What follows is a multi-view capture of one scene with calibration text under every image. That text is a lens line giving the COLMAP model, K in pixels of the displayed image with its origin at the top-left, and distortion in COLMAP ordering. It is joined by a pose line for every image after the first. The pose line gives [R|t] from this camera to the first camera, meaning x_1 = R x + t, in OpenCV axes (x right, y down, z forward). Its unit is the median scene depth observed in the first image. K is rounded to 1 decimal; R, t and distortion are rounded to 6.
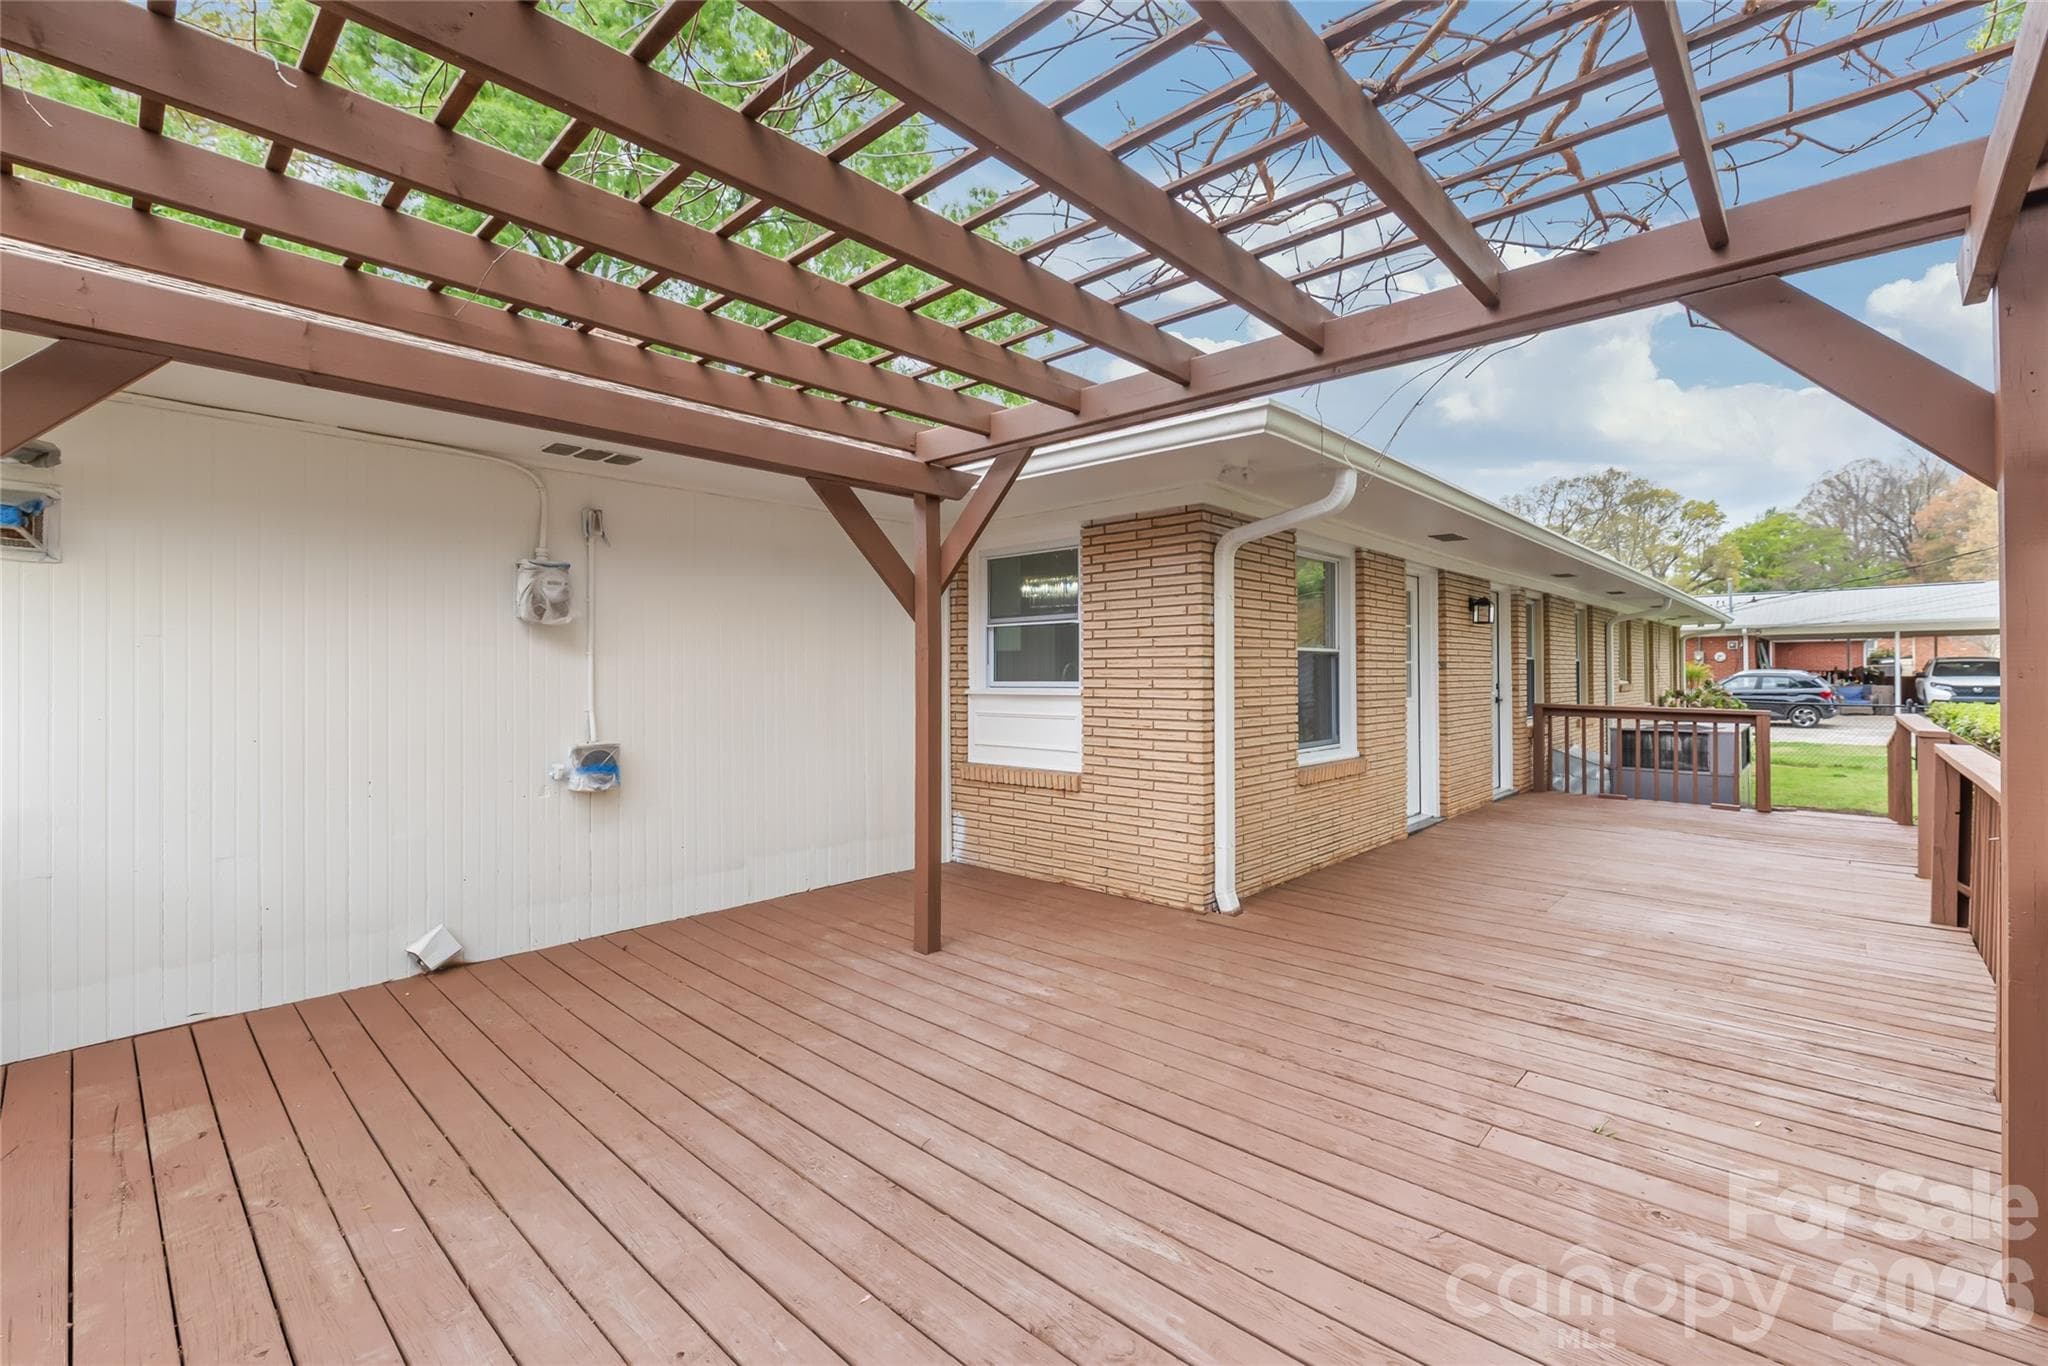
lens RADIAL K [[884.3, 0, 1031.9], [0, 884.3, 675.7], [0, 0, 1]] dist [0.001630, -0.000001]
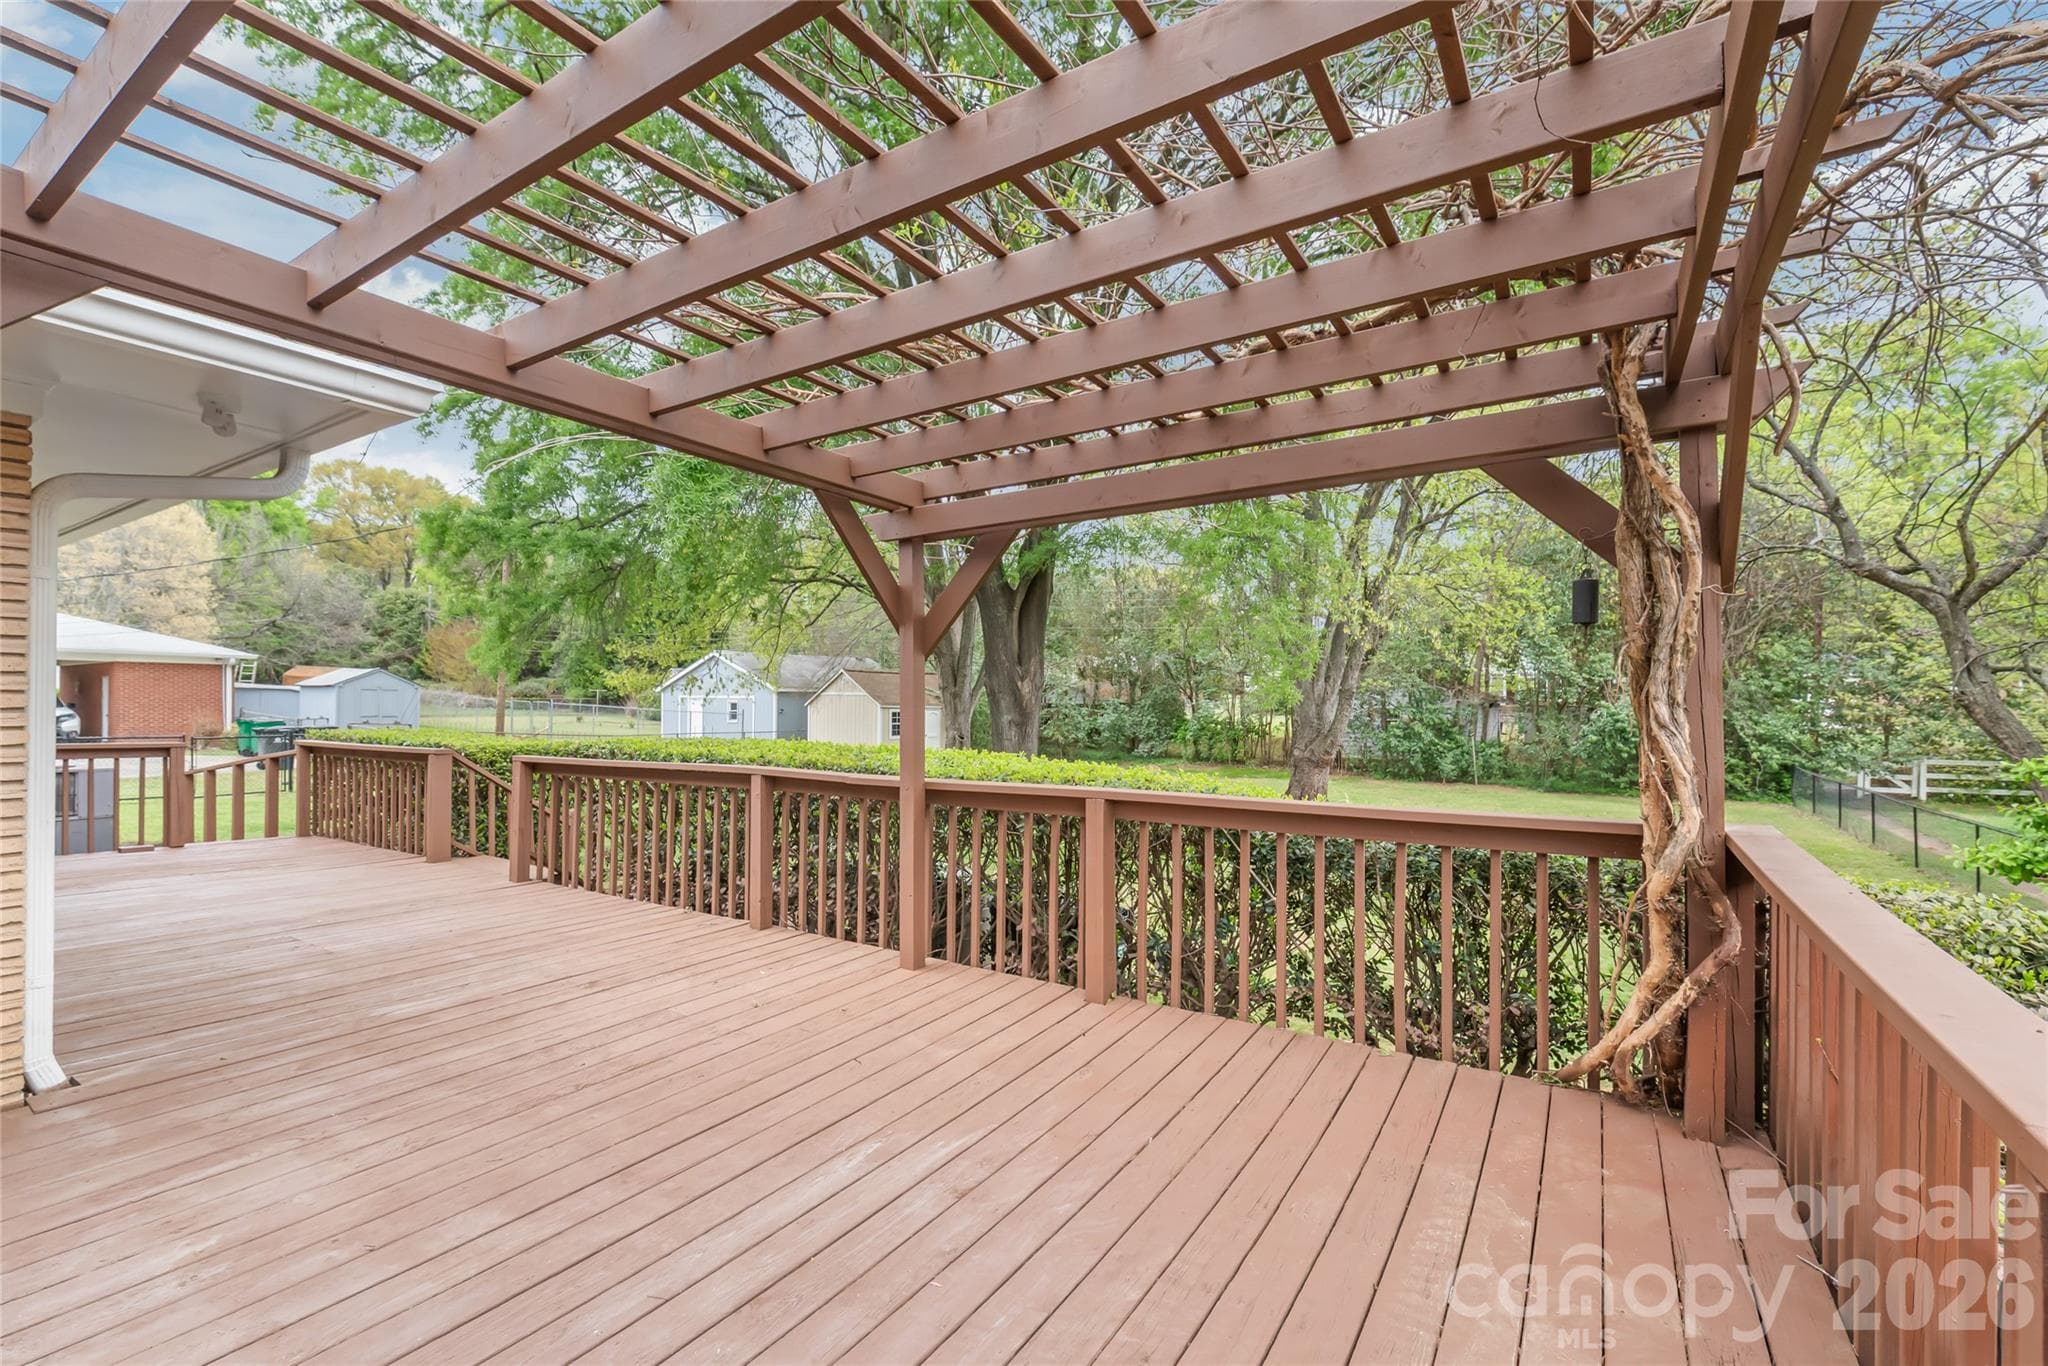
lens RADIAL K [[884.3, 0, 1030.9], [0, 884.3, 701.8], [0, 0, 1]] dist [0.001630, -0.000001]
pose [[-0.183924, 0.011198, 0.982877, -0.816087], [-0.005037, 0.999911, -0.012335, 0.003657], [-0.982928, -0.007220, -0.183851, 0.695751]]
